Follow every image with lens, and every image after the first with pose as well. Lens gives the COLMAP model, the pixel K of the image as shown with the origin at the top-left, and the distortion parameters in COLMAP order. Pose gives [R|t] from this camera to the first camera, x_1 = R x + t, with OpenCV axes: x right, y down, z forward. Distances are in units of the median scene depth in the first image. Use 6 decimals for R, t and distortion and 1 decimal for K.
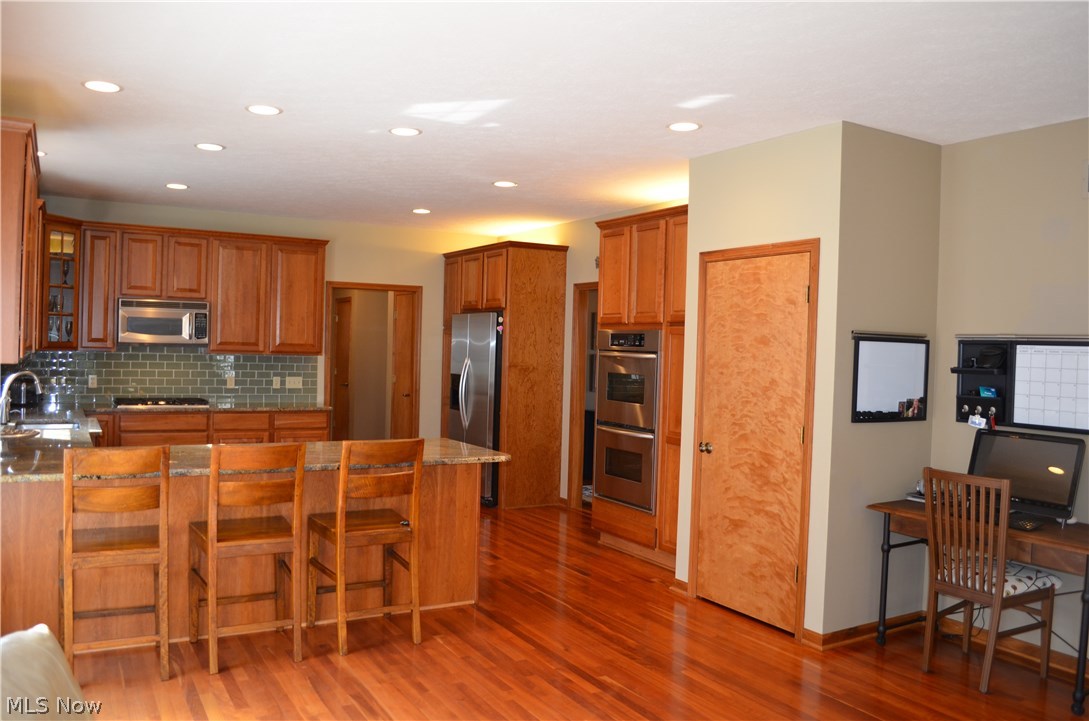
lens RADIAL K [[854.3, 0, 544.5], [0, 854.3, 360.5], [0, 0, 1]] dist [-0.070921, -0.003068]
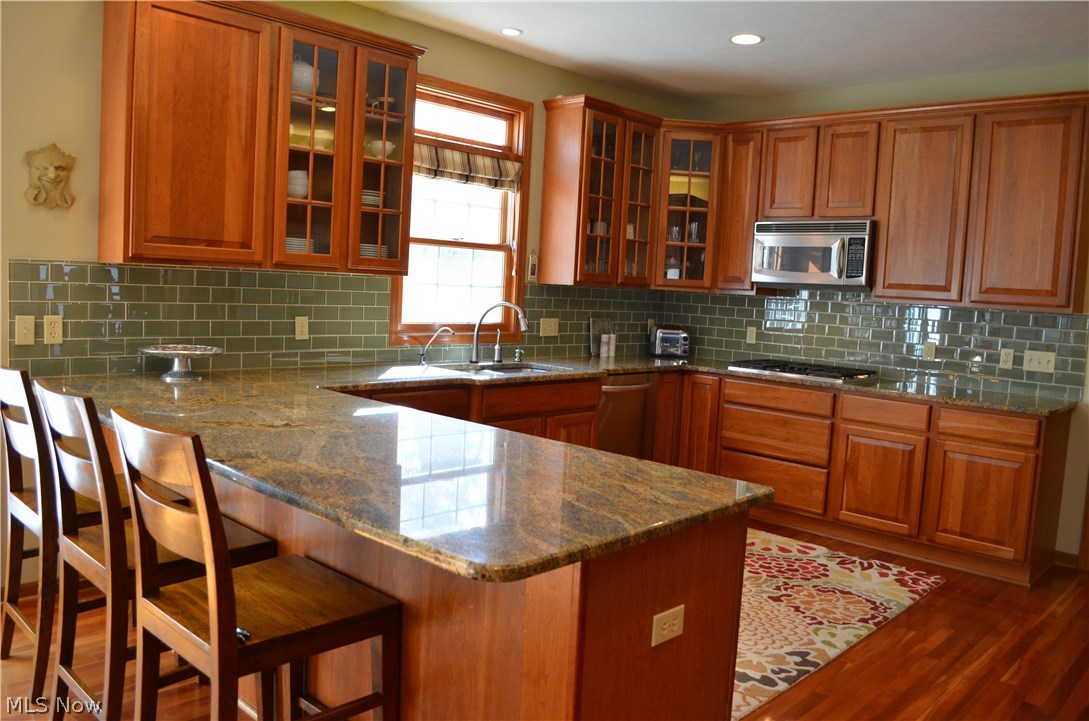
lens RADIAL K [[854.3, 0, 544.5], [0, 854.3, 360.5], [0, 0, 1]] dist [-0.070921, -0.003068]
pose [[0.274108, 0.070964, -0.959077, 0.234627], [-0.057545, 0.996697, 0.057301, 0.021176], [0.959976, 0.039483, 0.277287, 0.902330]]
